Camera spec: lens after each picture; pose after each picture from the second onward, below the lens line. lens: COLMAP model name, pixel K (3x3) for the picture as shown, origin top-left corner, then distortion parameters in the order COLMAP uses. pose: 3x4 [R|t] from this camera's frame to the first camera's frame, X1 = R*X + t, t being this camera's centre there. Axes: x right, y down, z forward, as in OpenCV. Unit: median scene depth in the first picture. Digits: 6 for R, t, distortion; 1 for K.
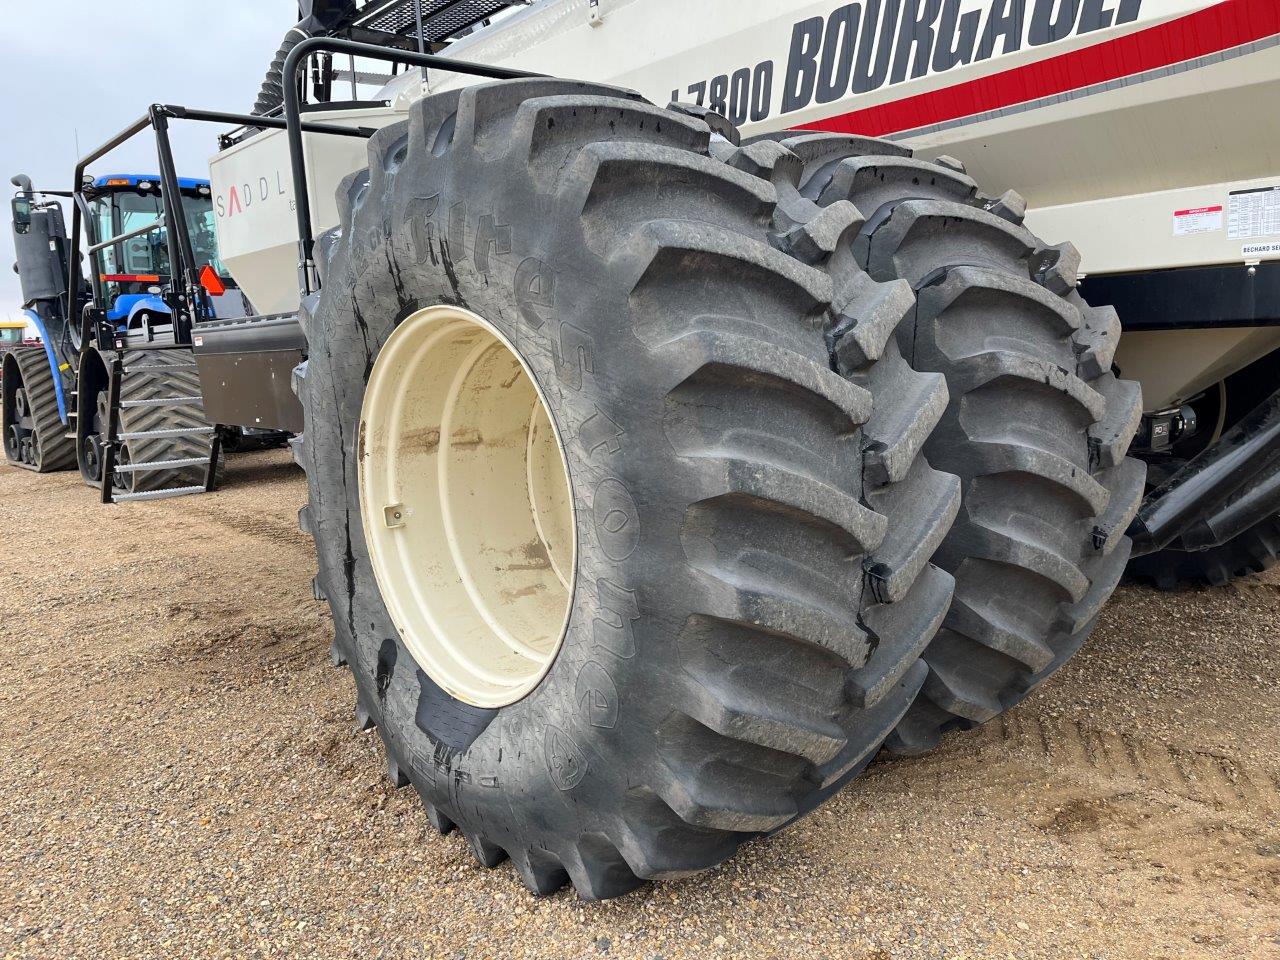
lens RADIAL K [[950.1, 0, 644.0], [0, 950.1, 483.6], [0, 0, 1]] dist [0.068236, -0.082782]
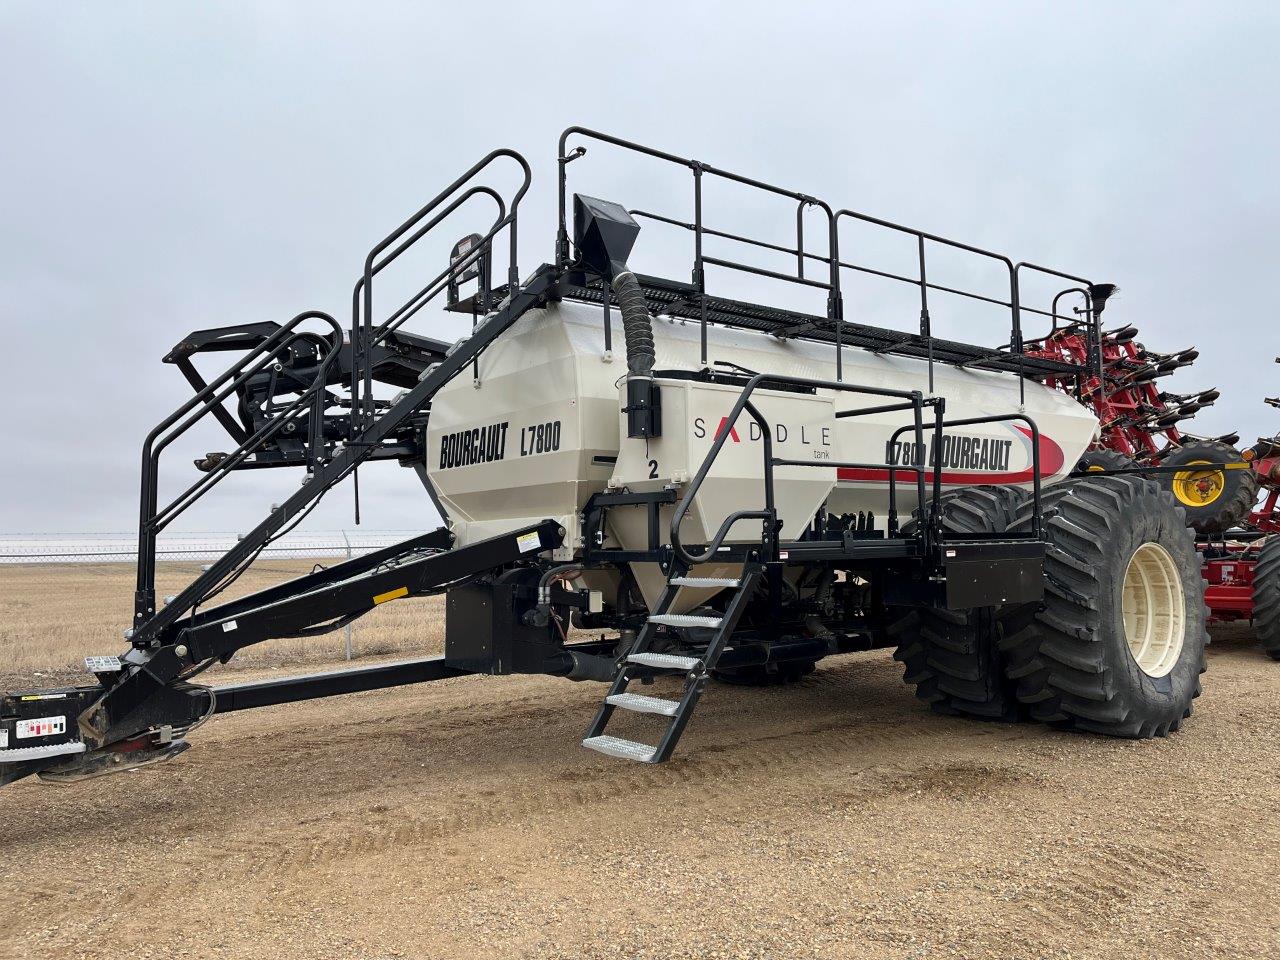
lens RADIAL K [[953.2, 0, 636.6], [0, 953.2, 475.1], [0, 0, 1]] dist [0.097372, -0.137401]
pose [[0.071577, 0.111411, 0.991193, -2.883571], [0.165898, 0.978571, -0.121972, -0.242355], [-0.983542, 0.173167, 0.051560, 2.013396]]
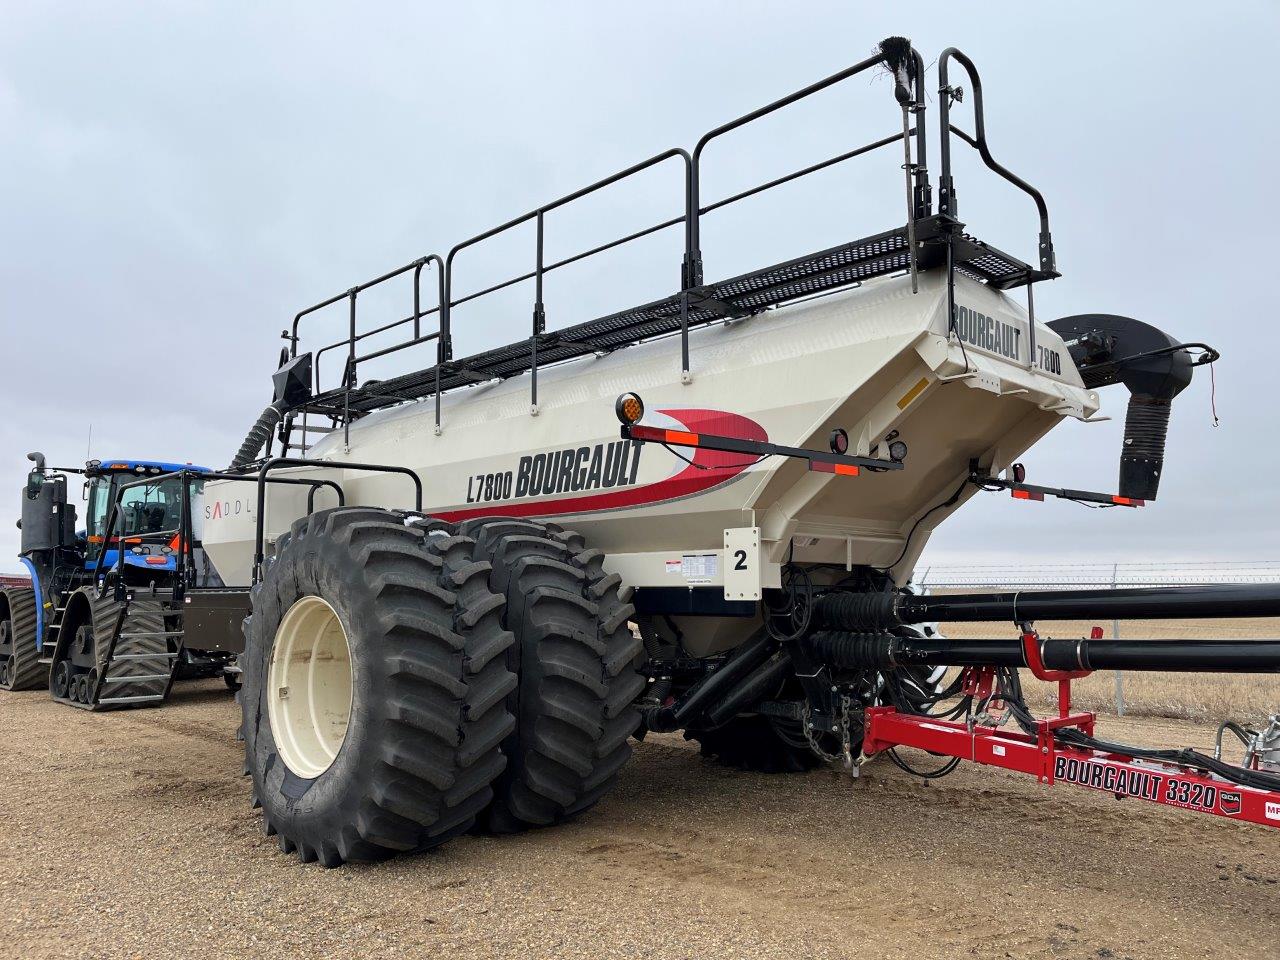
lens RADIAL K [[950.1, 0, 644.0], [0, 950.1, 483.6], [0, 0, 1]] dist [0.068236, -0.082782]
pose [[0.997685, 0.044511, 0.051421, 0.386904], [-0.029701, 0.965331, -0.259332, 0.111168], [-0.061181, 0.257204, 0.964418, -1.158343]]
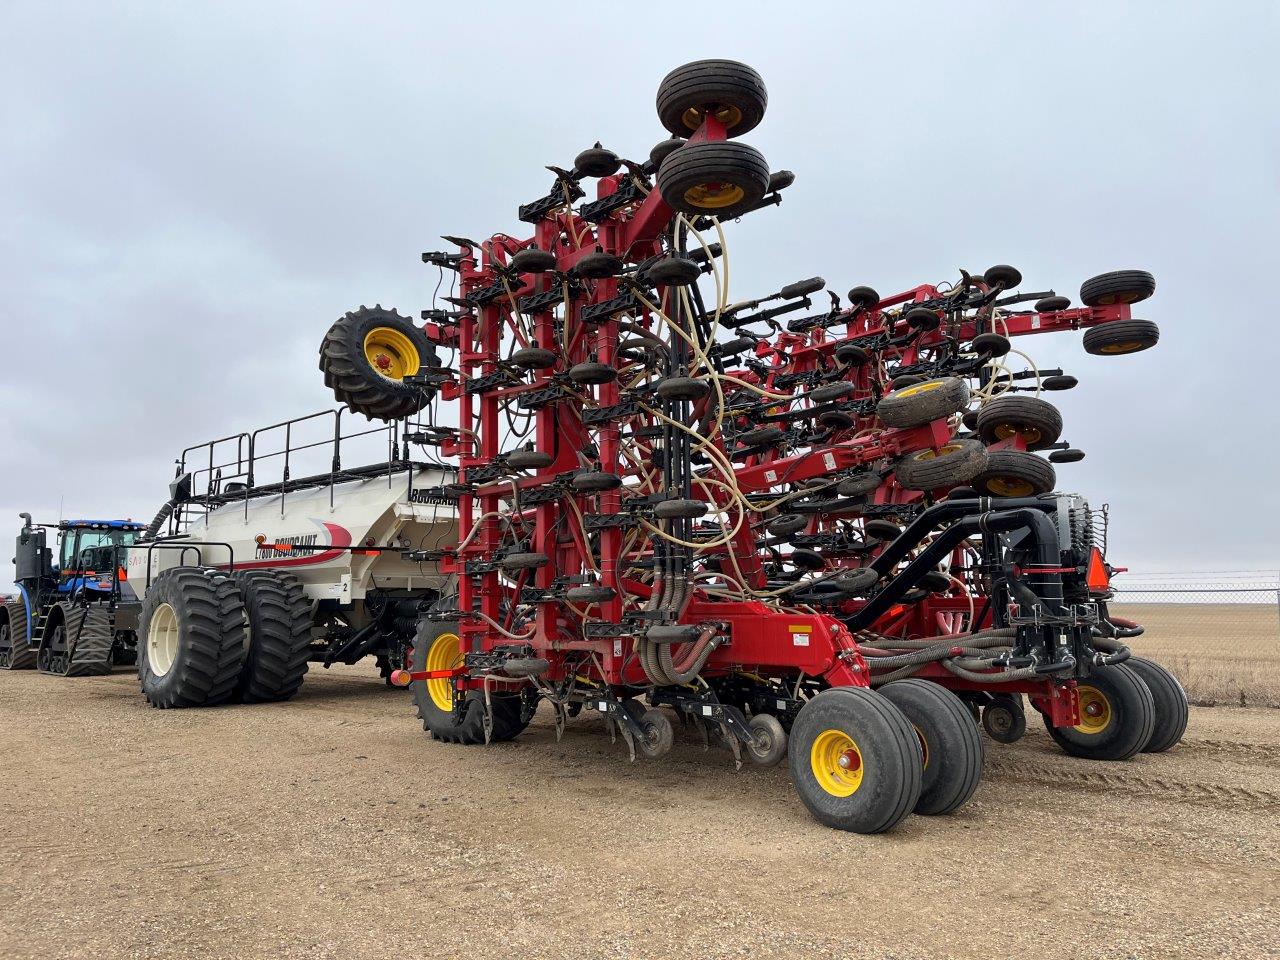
lens RADIAL K [[952.1, 0, 674.7], [0, 952.1, 485.2], [0, 0, 1]] dist [0.063252, -0.088937]
pose [[0.993270, 0.044298, 0.107013, 1.818008], [-0.013408, 0.961734, -0.273657, 0.561747], [-0.115040, 0.270380, 0.955856, -4.236664]]
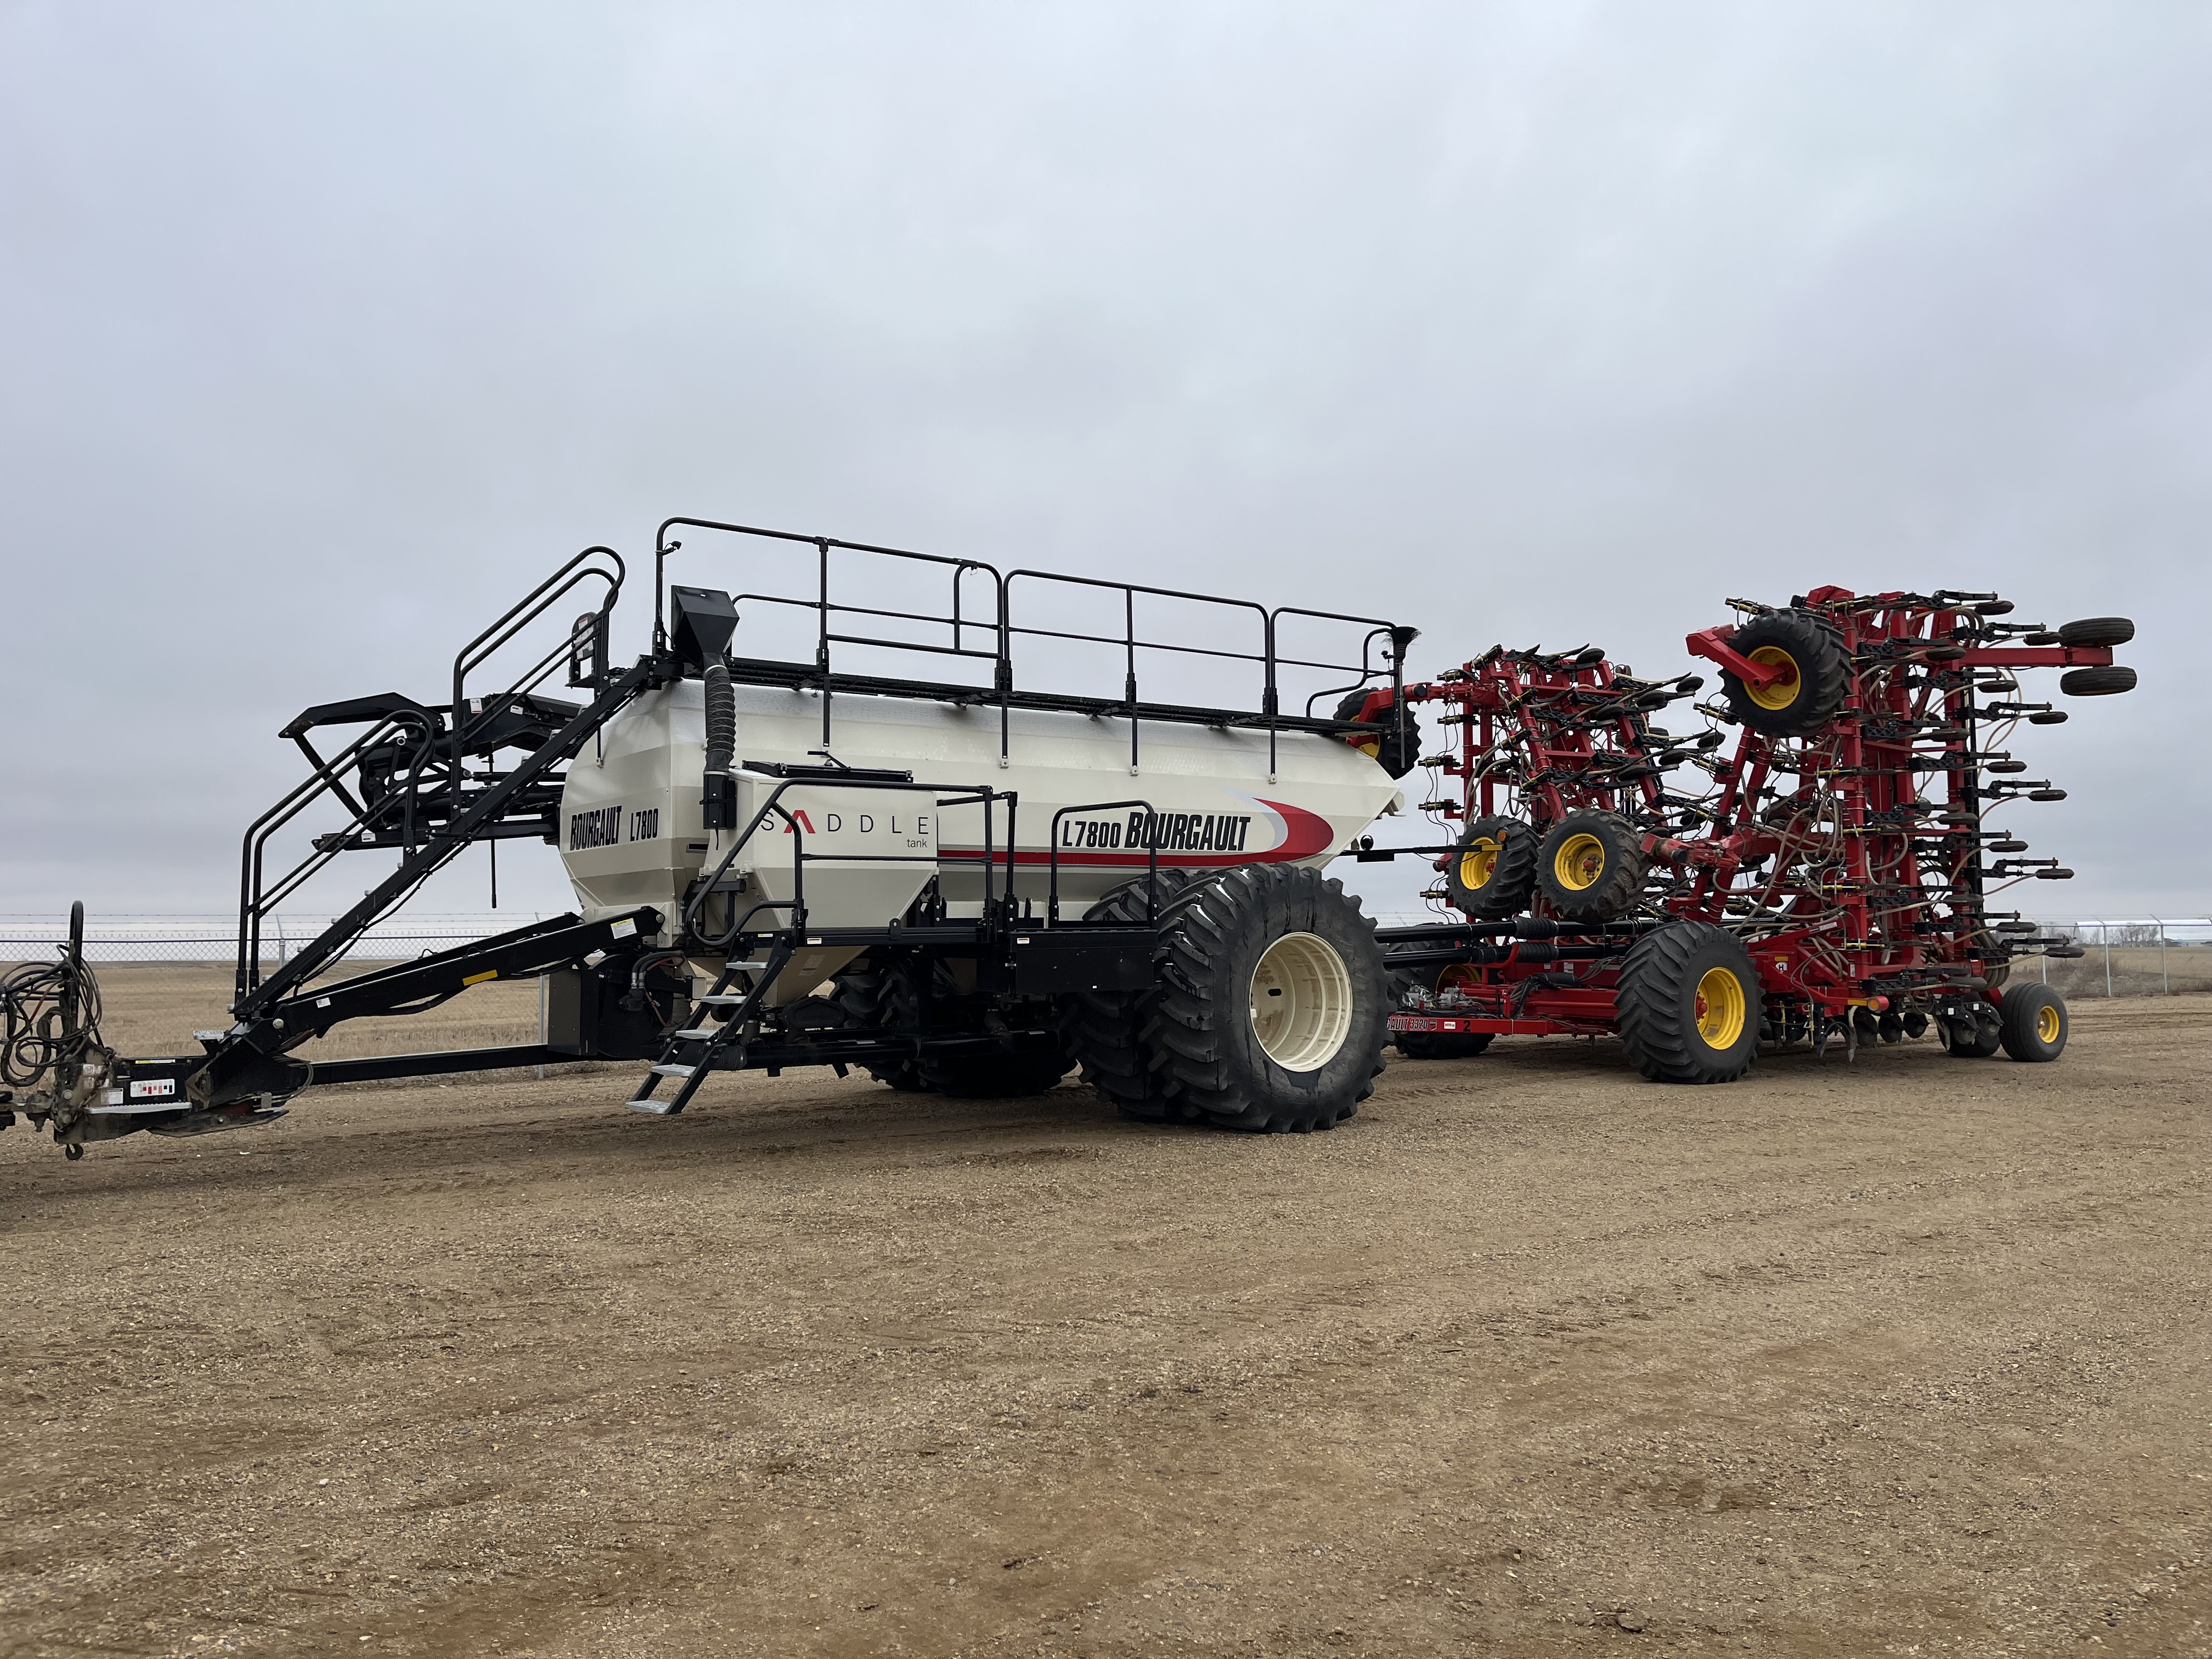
lens RADIAL K [[1641.9, 0, 1112.9], [0, 1641.9, 835.8], [0, 0, 1]] dist [0.068236, -0.082782]
pose [[0.099388, 0.102389, 0.989767, -4.463007], [0.157444, 0.980543, -0.117245, 0.024404], [-0.982514, 0.167486, 0.081333, 0.905242]]
